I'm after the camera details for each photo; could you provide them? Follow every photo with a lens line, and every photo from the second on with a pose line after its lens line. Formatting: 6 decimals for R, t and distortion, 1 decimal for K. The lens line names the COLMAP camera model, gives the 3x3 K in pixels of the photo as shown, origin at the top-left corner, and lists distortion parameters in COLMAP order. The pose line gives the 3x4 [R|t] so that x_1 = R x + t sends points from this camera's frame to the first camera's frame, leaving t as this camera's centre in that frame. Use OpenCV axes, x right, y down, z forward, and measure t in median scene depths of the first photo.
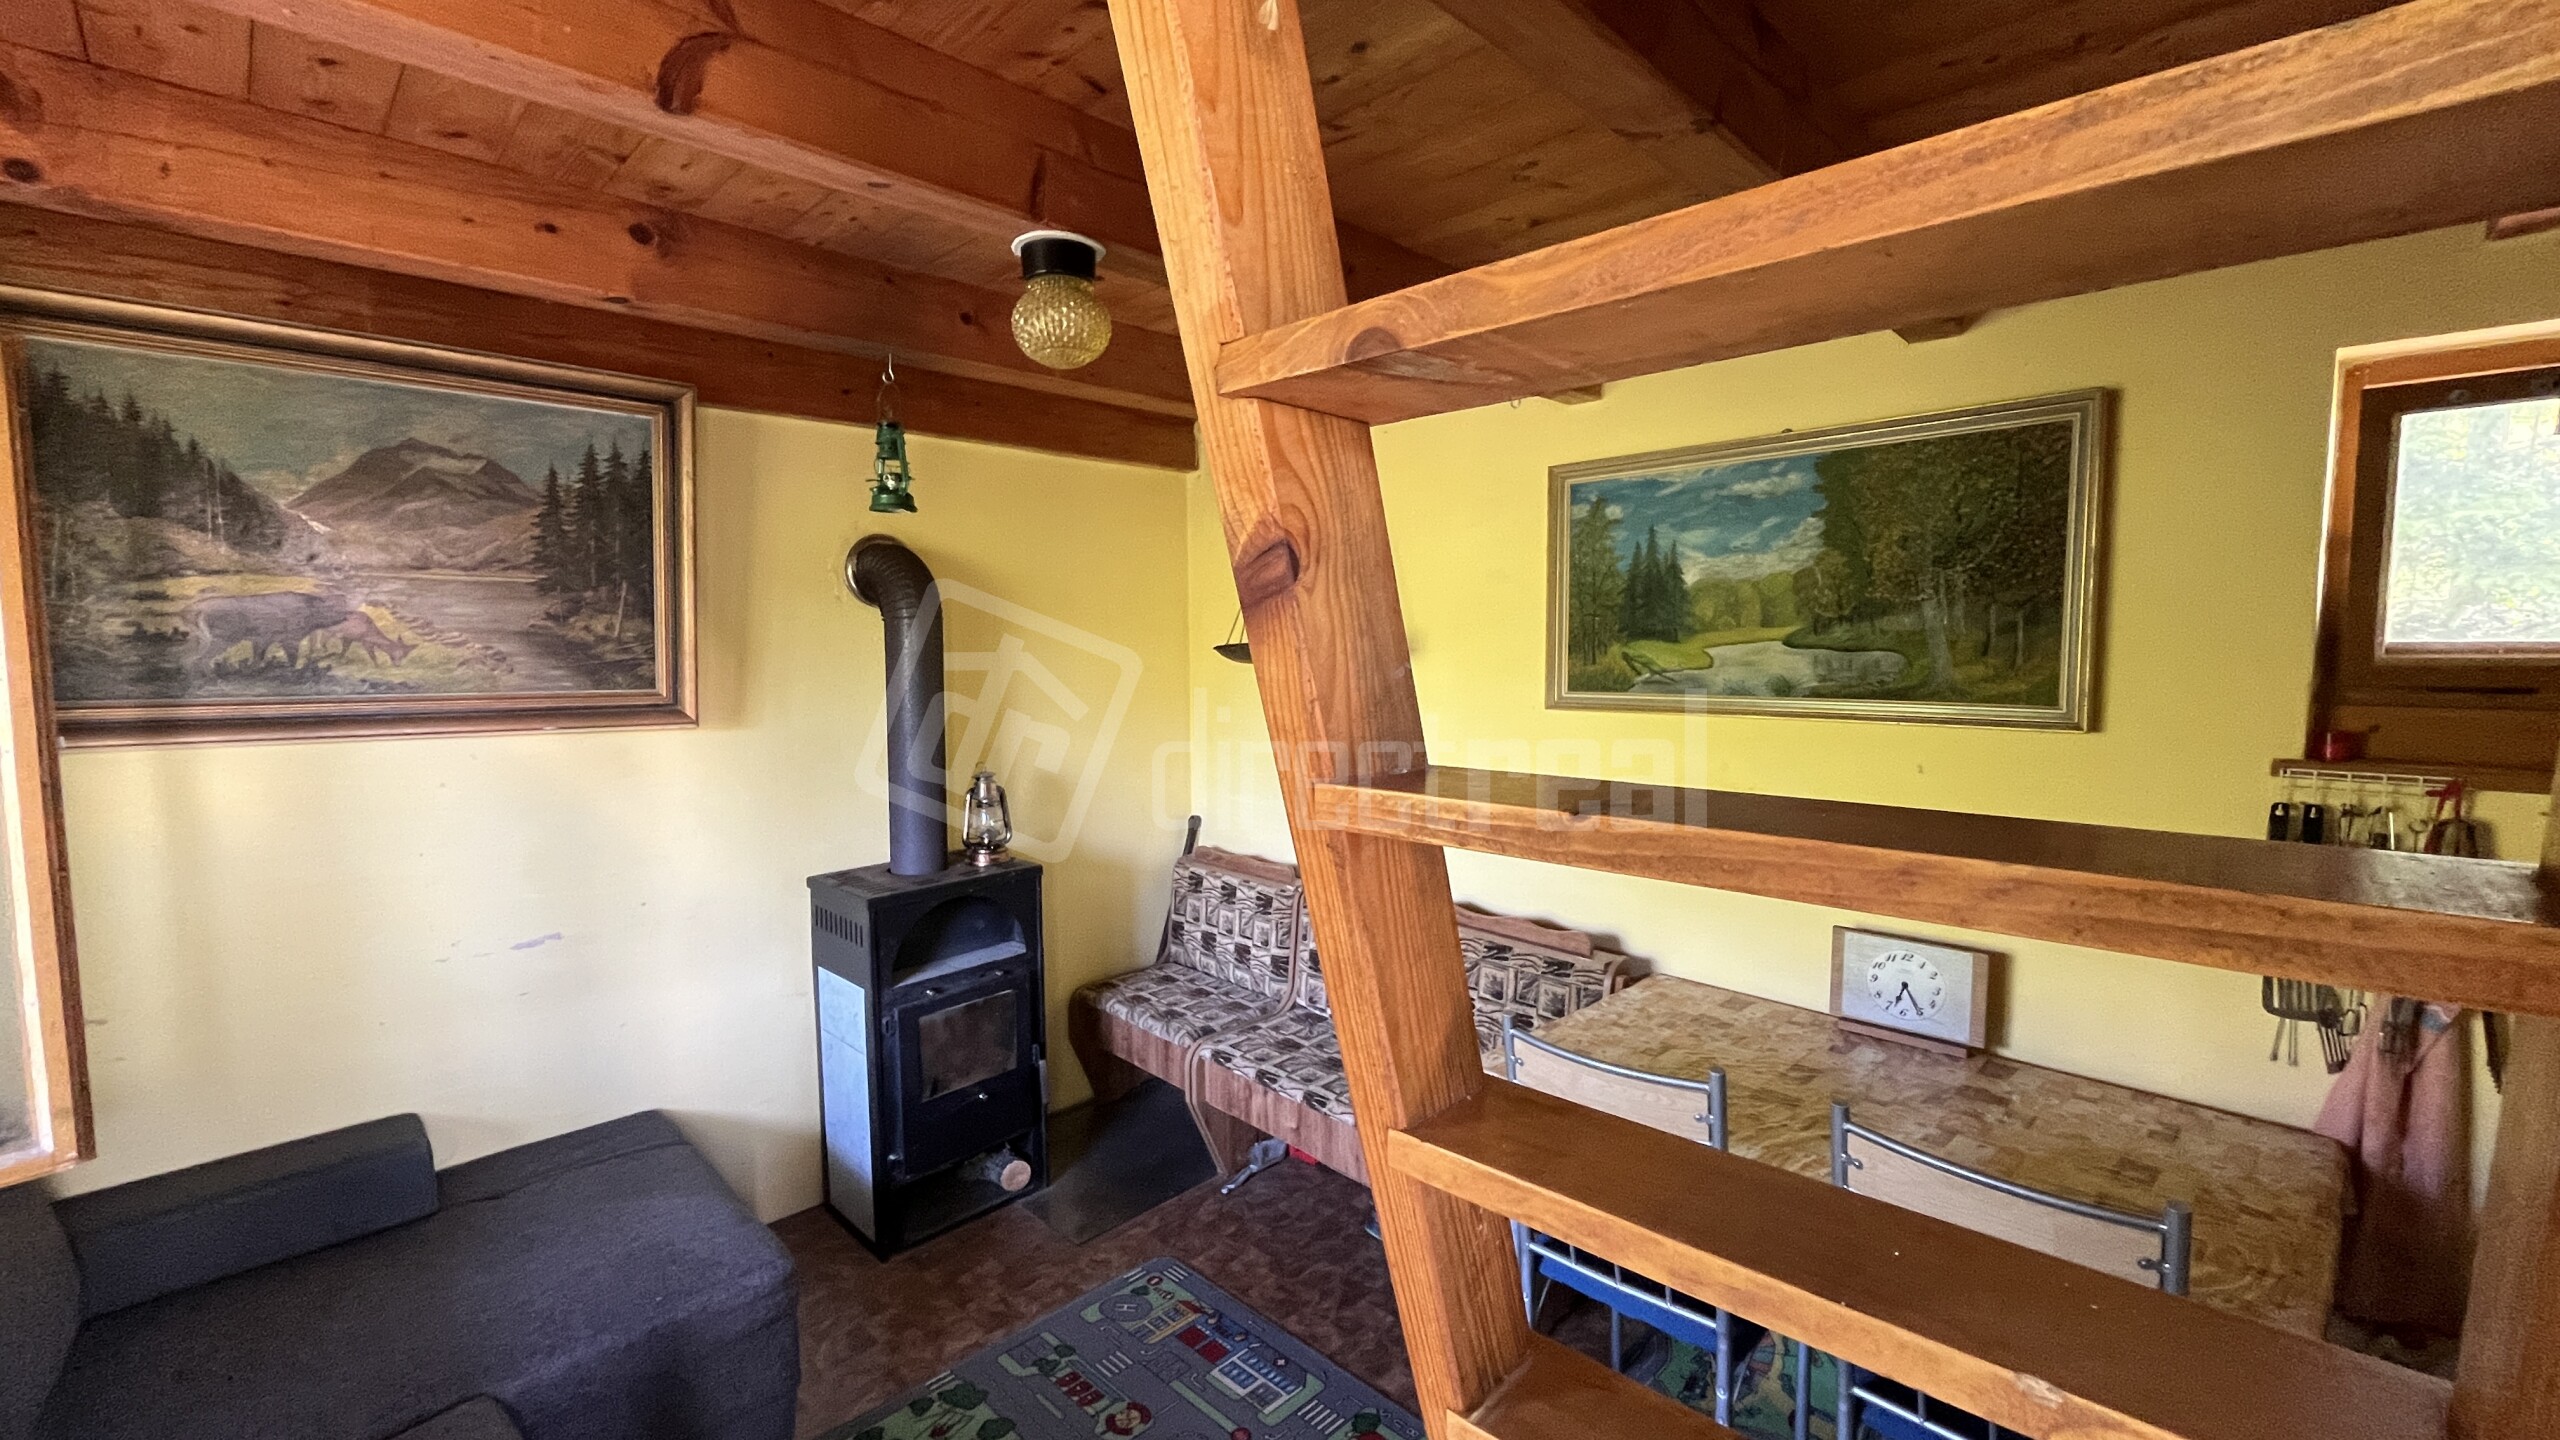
lens RADIAL K [[1042.0, 0, 1269.1], [0, 1042.0, 718.6], [0, 0, 1]] dist [-0.001325, -0.000113]
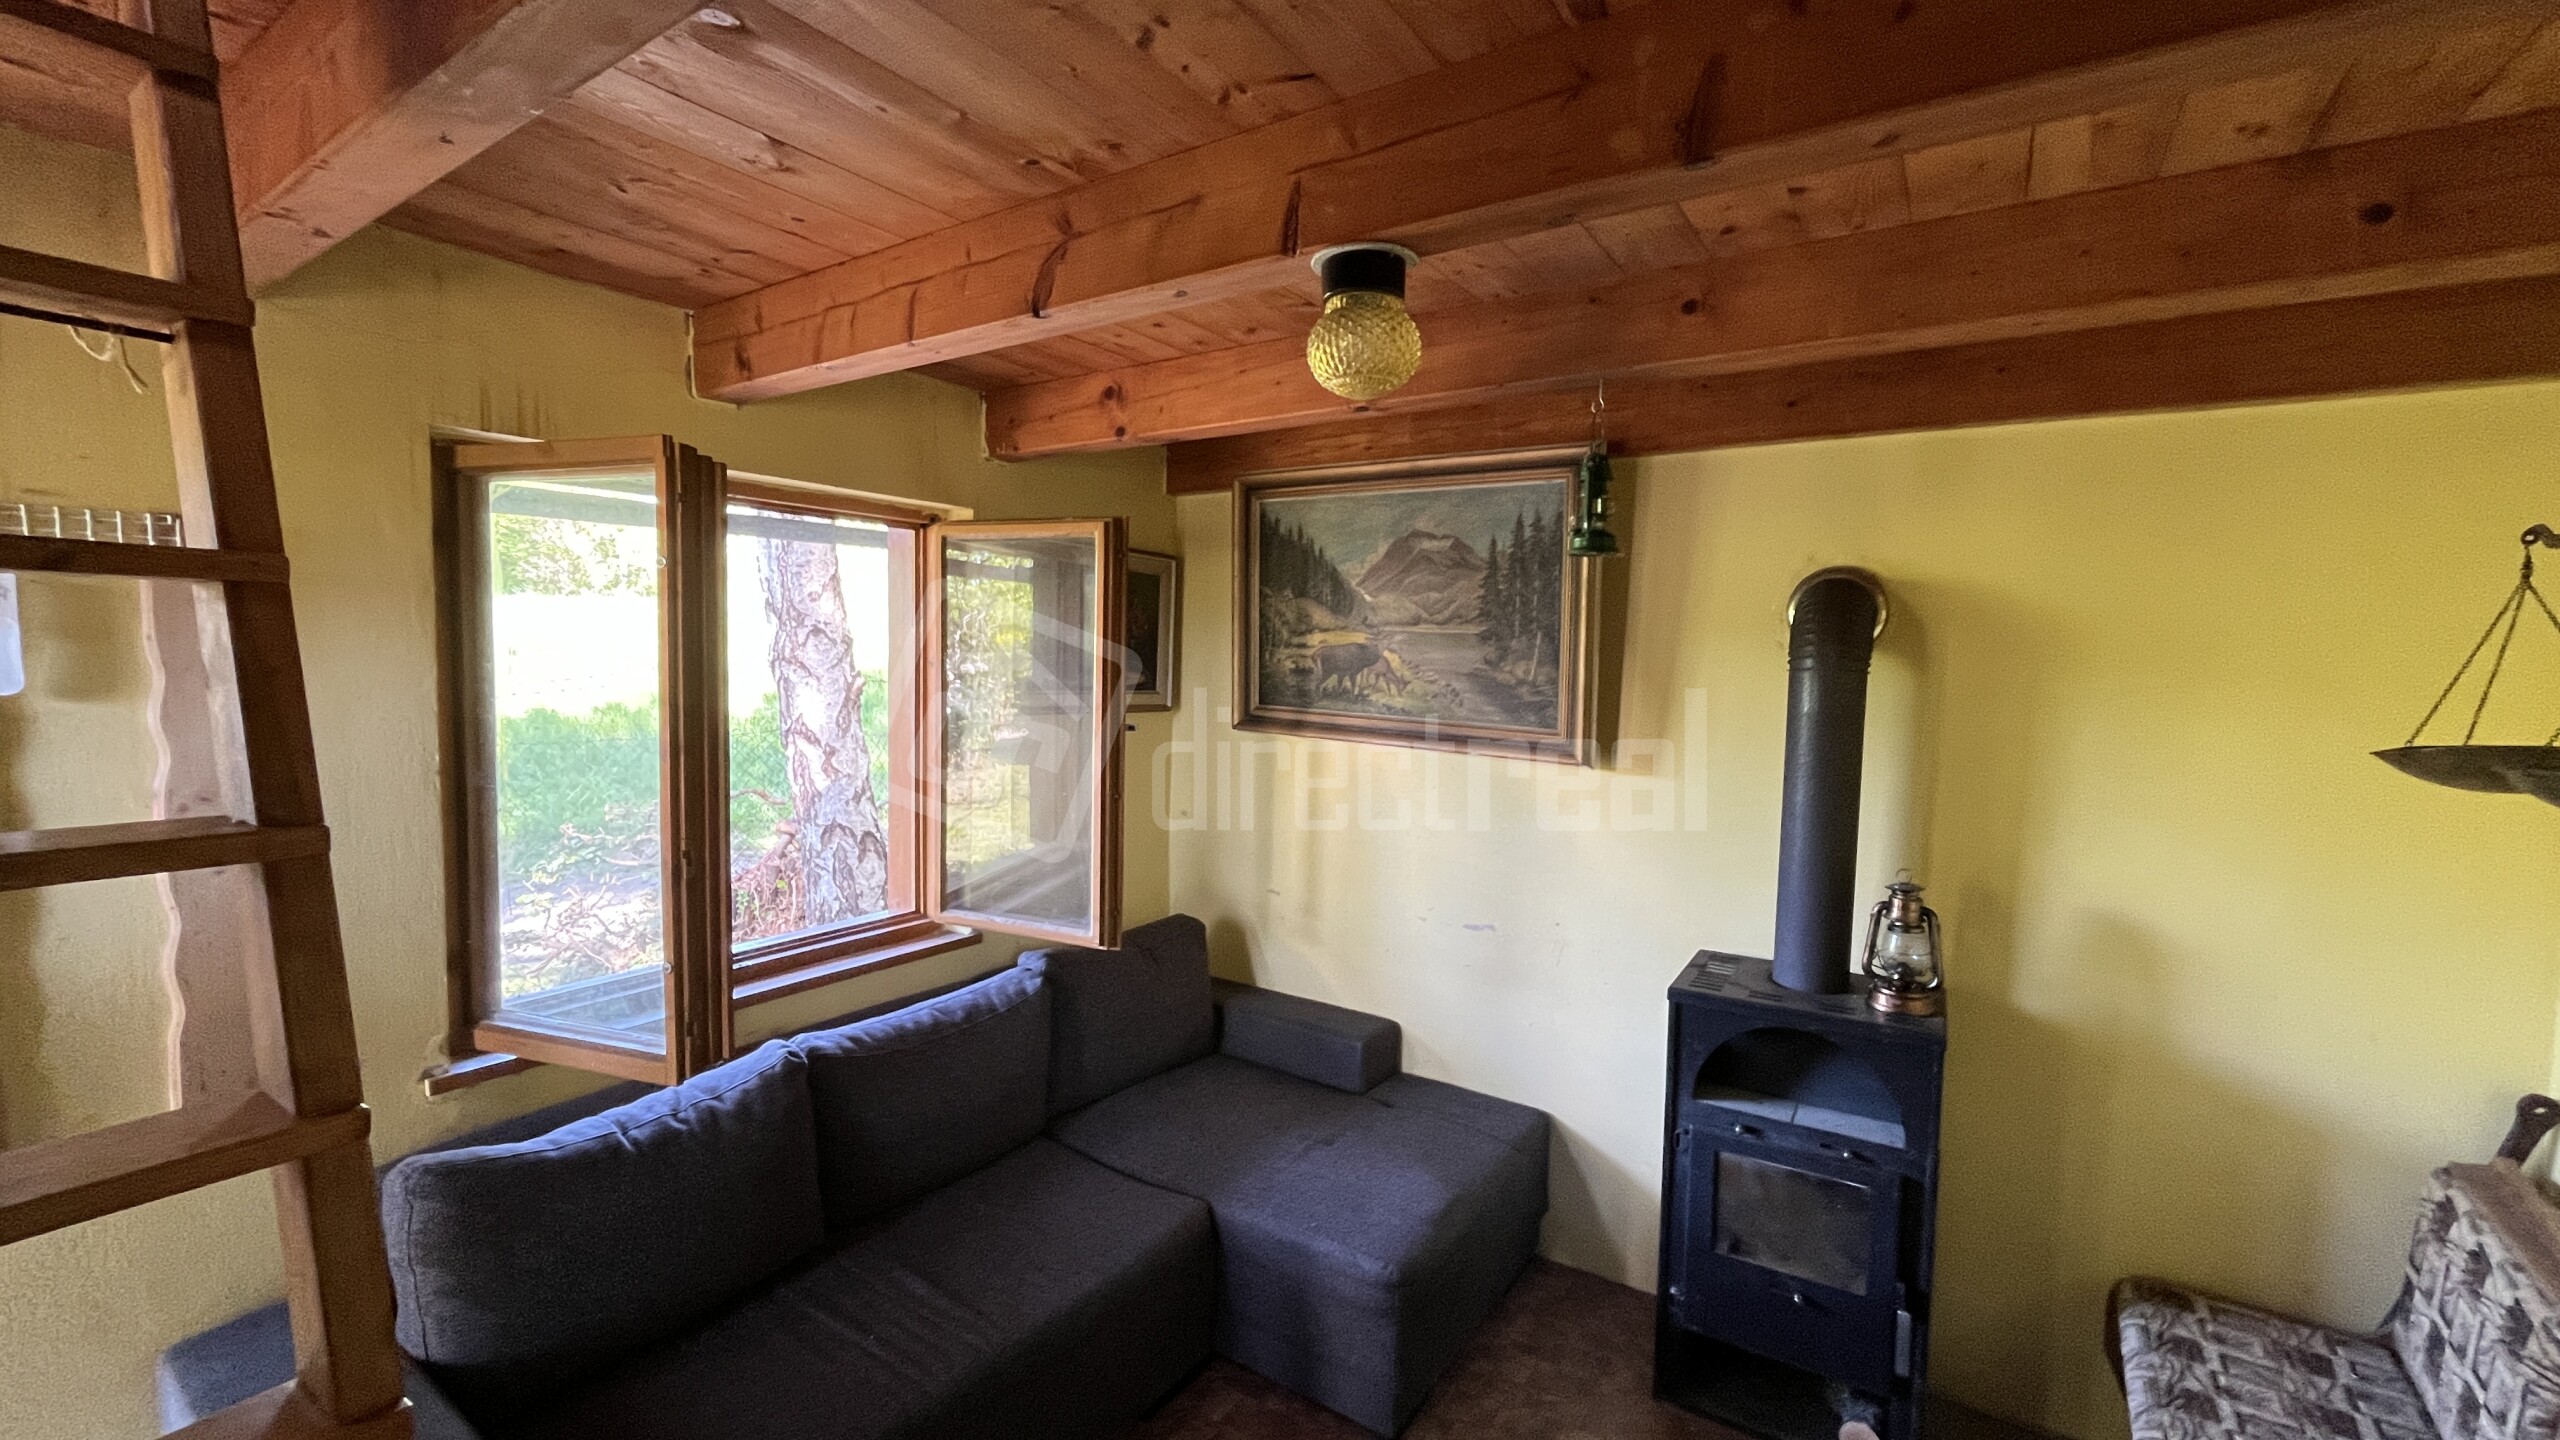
lens RADIAL K [[1042.0, 0, 1269.1], [0, 1042.0, 718.6], [0, 0, 1]] dist [-0.001325, -0.000113]
pose [[0.187630, 0.077154, -0.979205, 0.386605], [-0.100576, 0.993180, 0.058983, -0.068522], [0.977077, 0.087417, 0.194110, 0.460778]]
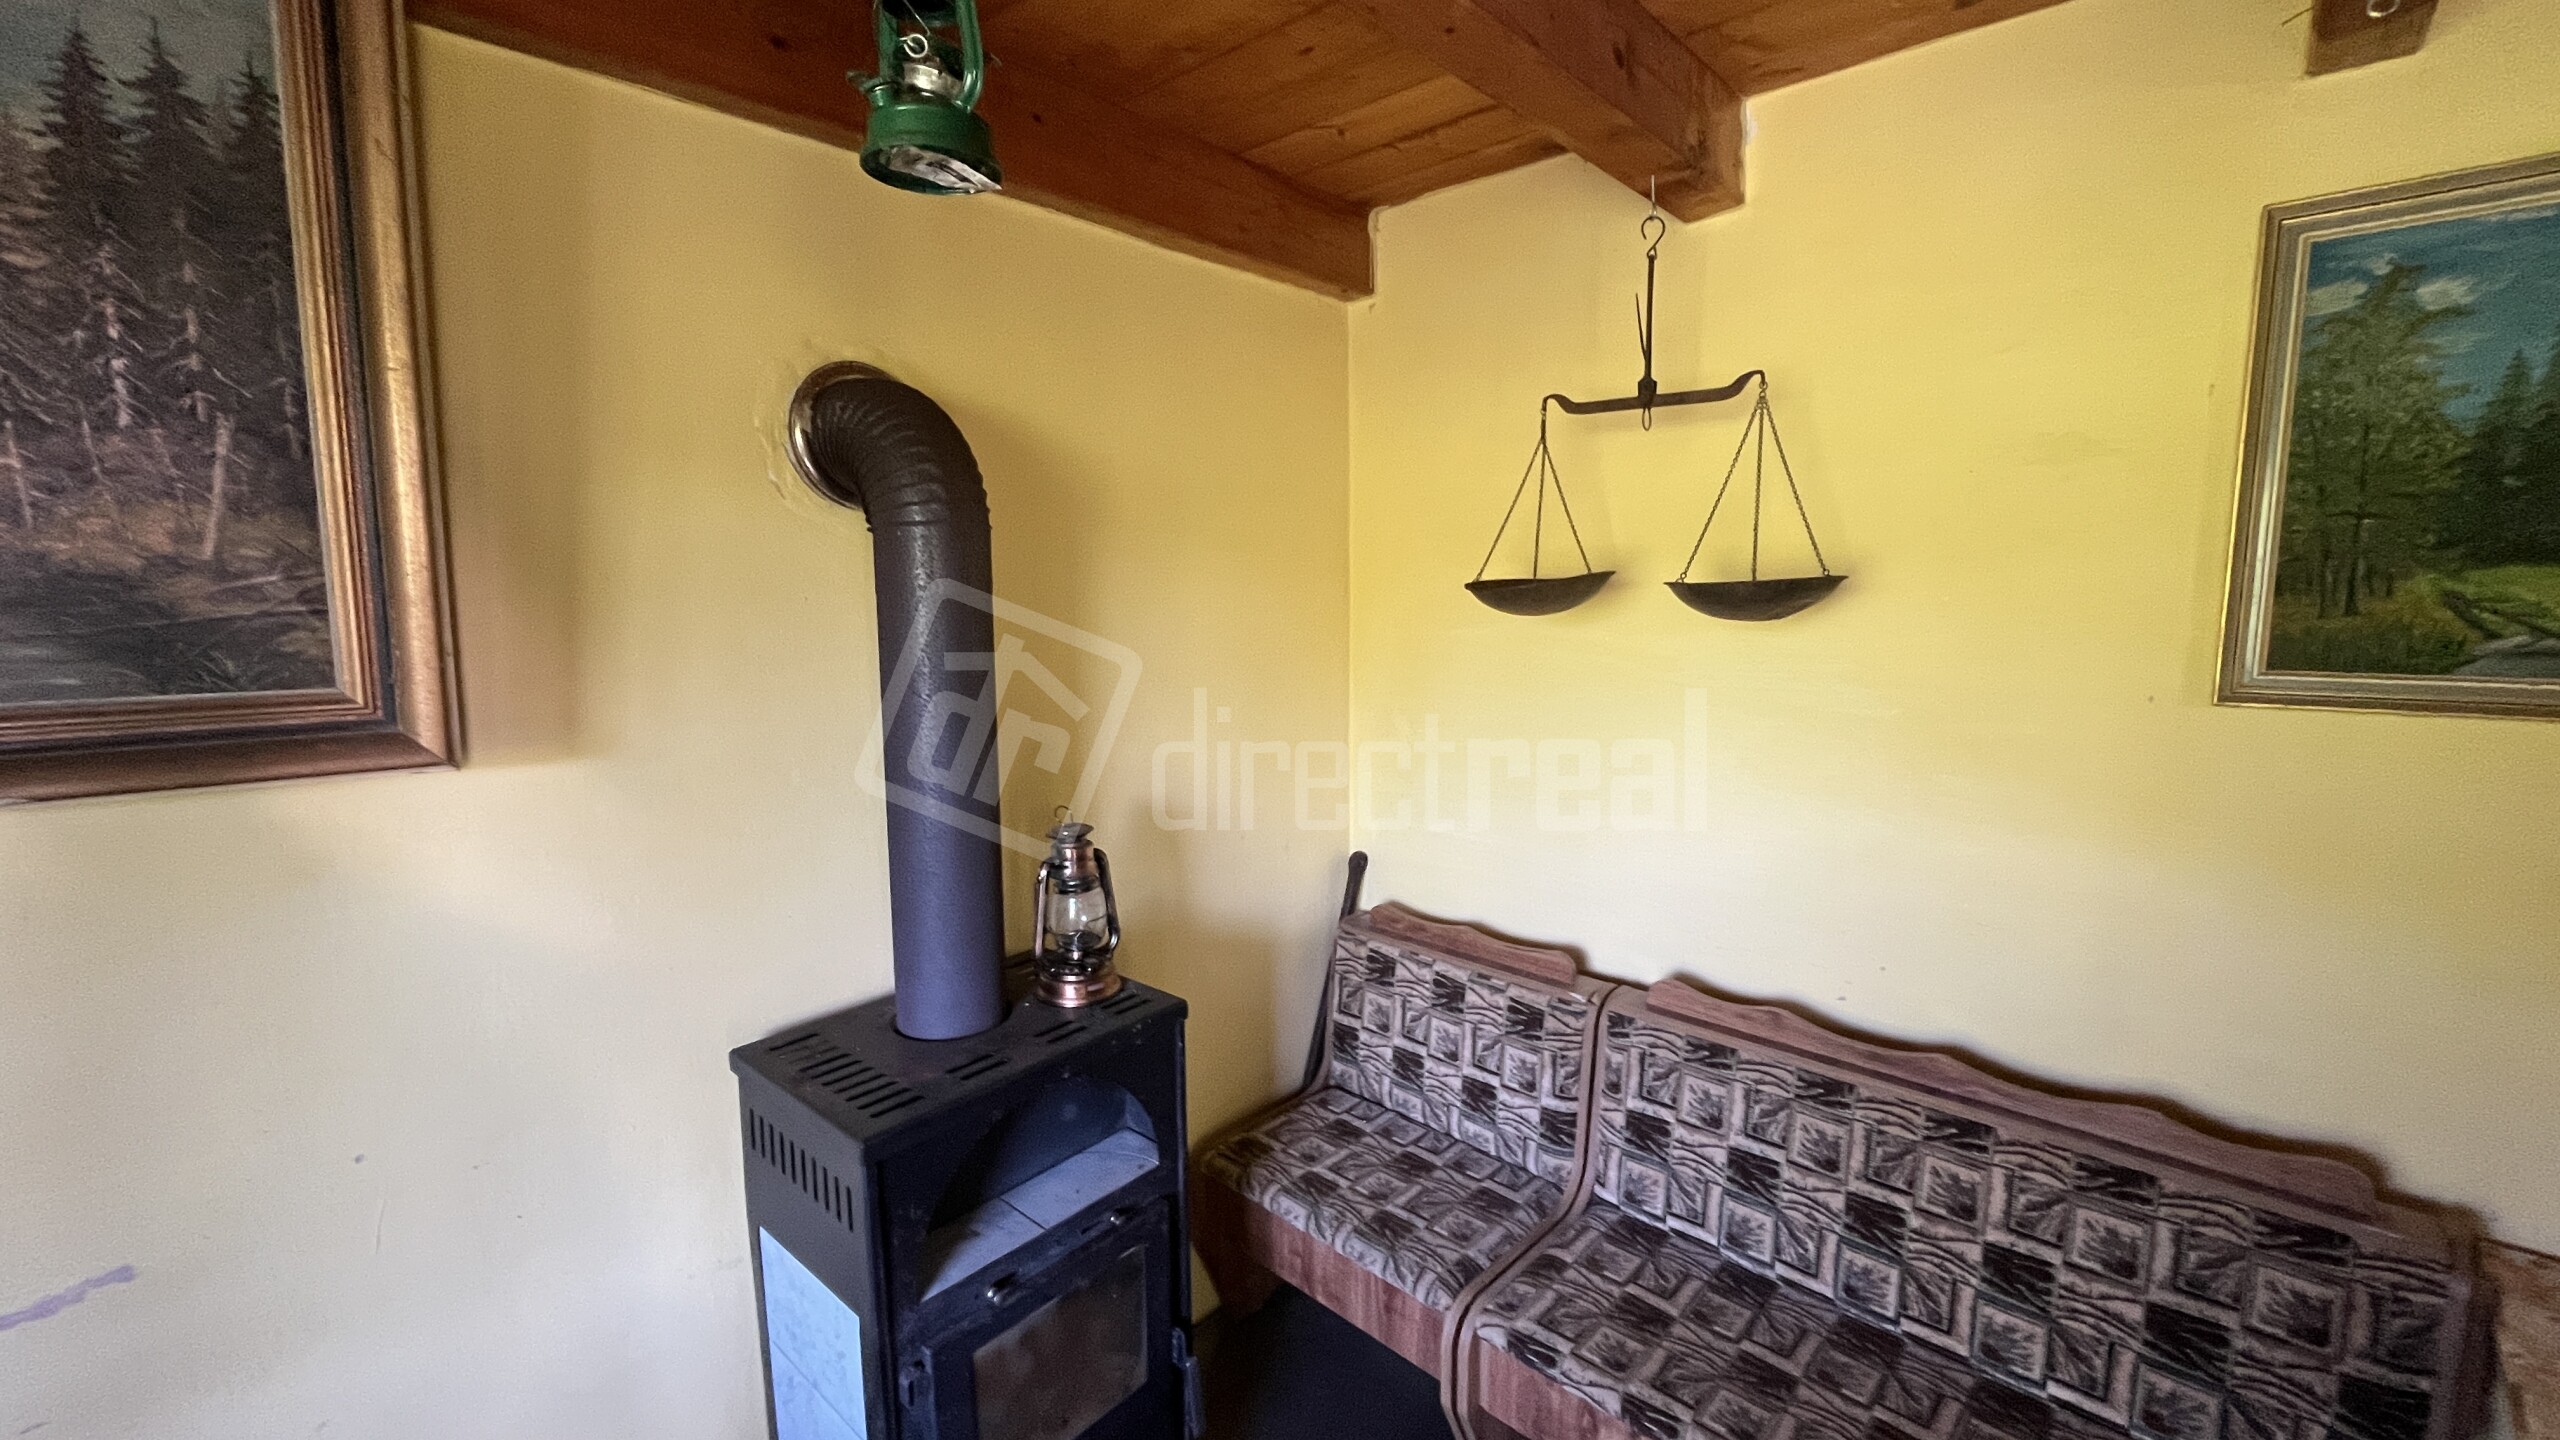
lens RADIAL K [[1030.2, 0, 1266.3], [0, 1030.2, 716.6], [0, 0, 1]] dist [-0.004971, -0.000130]
pose [[0.999103, -0.008747, 0.041438, -0.218654], [0.006639, 0.998690, 0.050735, -0.032357], [-0.041828, -0.050415, 0.997852, 0.535663]]
